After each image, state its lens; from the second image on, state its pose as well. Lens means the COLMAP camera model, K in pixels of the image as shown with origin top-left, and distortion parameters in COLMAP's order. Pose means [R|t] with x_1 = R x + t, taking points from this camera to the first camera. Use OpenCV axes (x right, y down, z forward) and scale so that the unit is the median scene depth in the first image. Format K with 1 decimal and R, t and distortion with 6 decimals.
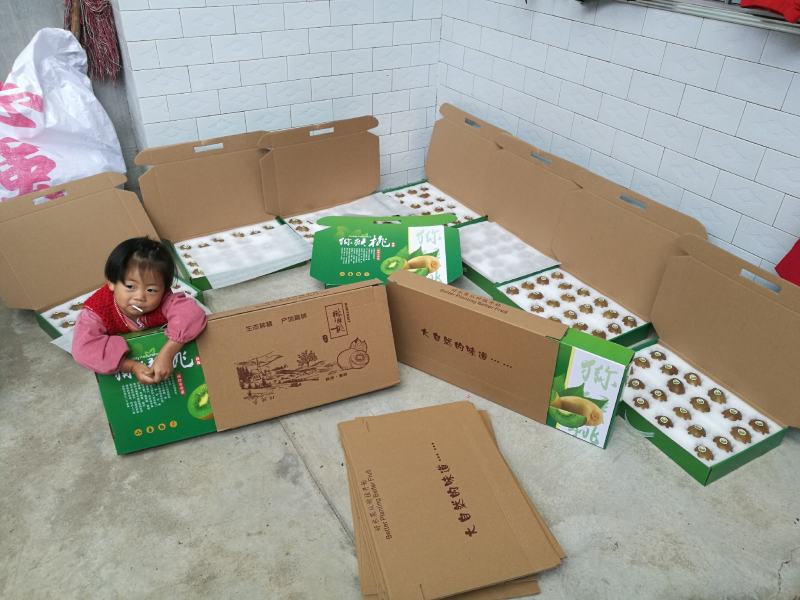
lens RADIAL K [[626.6, 0, 400.0], [0, 626.6, 300.0], [0, 0, 1]] dist [0.004145, 0.032803]
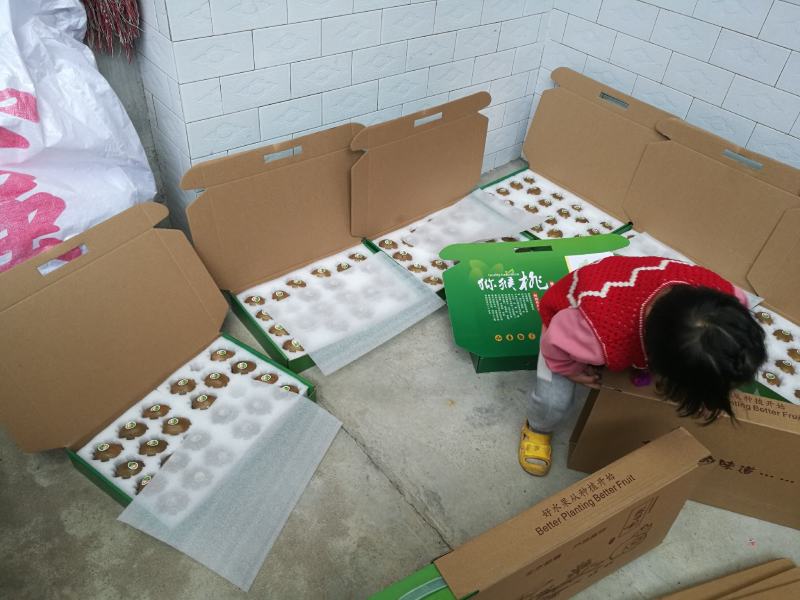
lens RADIAL K [[621.6, 0, 396.2], [0, 621.6, 293.4], [0, 0, 1]] dist [0.013757, 0.003954]
pose [[0.989169, -0.055827, 0.135752, -0.292828], [0.037225, 0.990024, 0.135894, -0.186677], [-0.141984, -0.129369, 0.981379, 0.318395]]
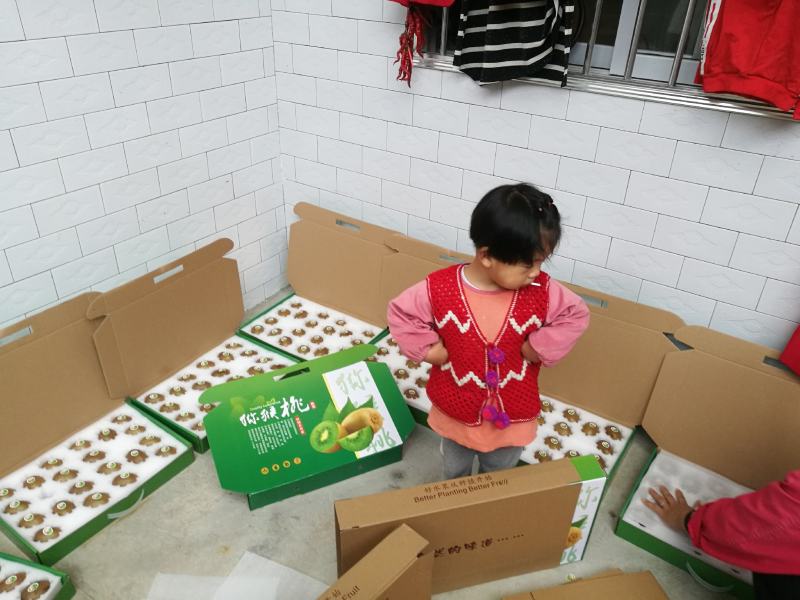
lens RADIAL K [[611.2, 0, 390.2], [0, 611.2, 298.4], [0, 0, 1]] dist [0.040579, -0.059581]
pose [[0.909613, -0.215650, 0.355104, -0.165467], [0.229850, 0.973223, 0.002255, -0.198956], [-0.346082, 0.079570, 0.934824, 0.256710]]
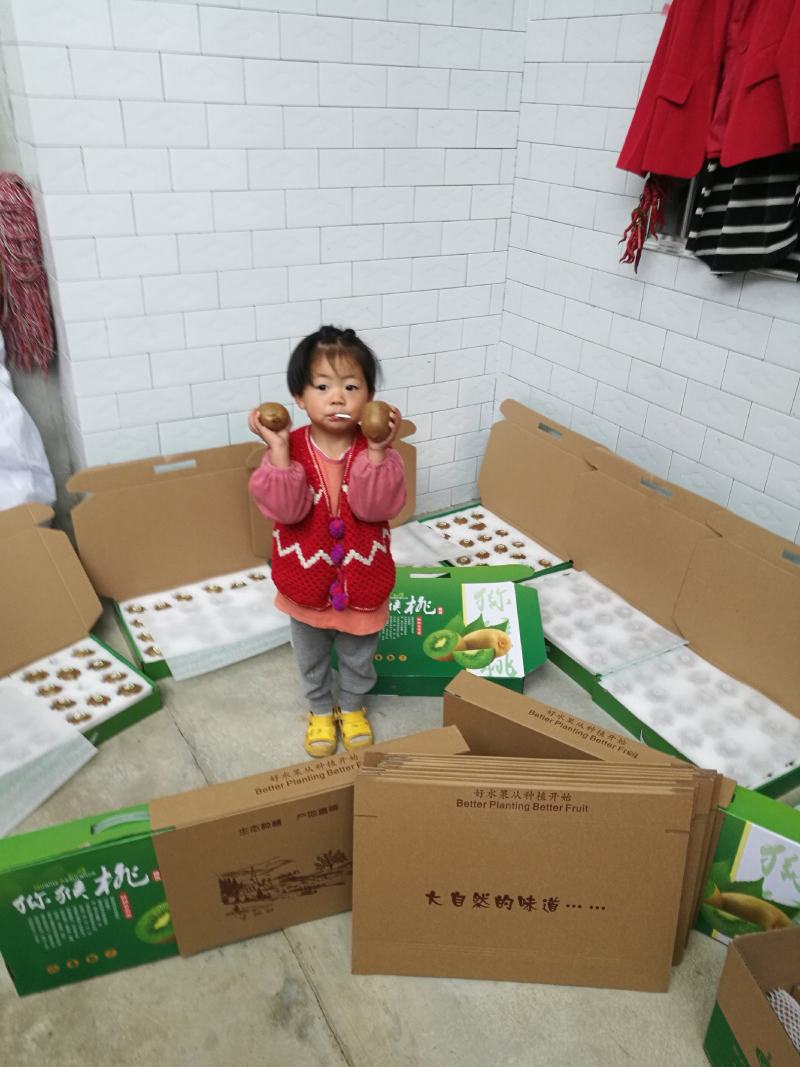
lens RADIAL K [[829.1, 0, 408.4], [0, 829.1, 536.9], [0, 0, 1]] dist [0.013757, 0.003954]
pose [[0.999941, 0.010458, -0.002950, -0.044669], [-0.010671, 0.996320, -0.085040, -0.092627], [0.002050, 0.085066, 0.996373, 0.095393]]
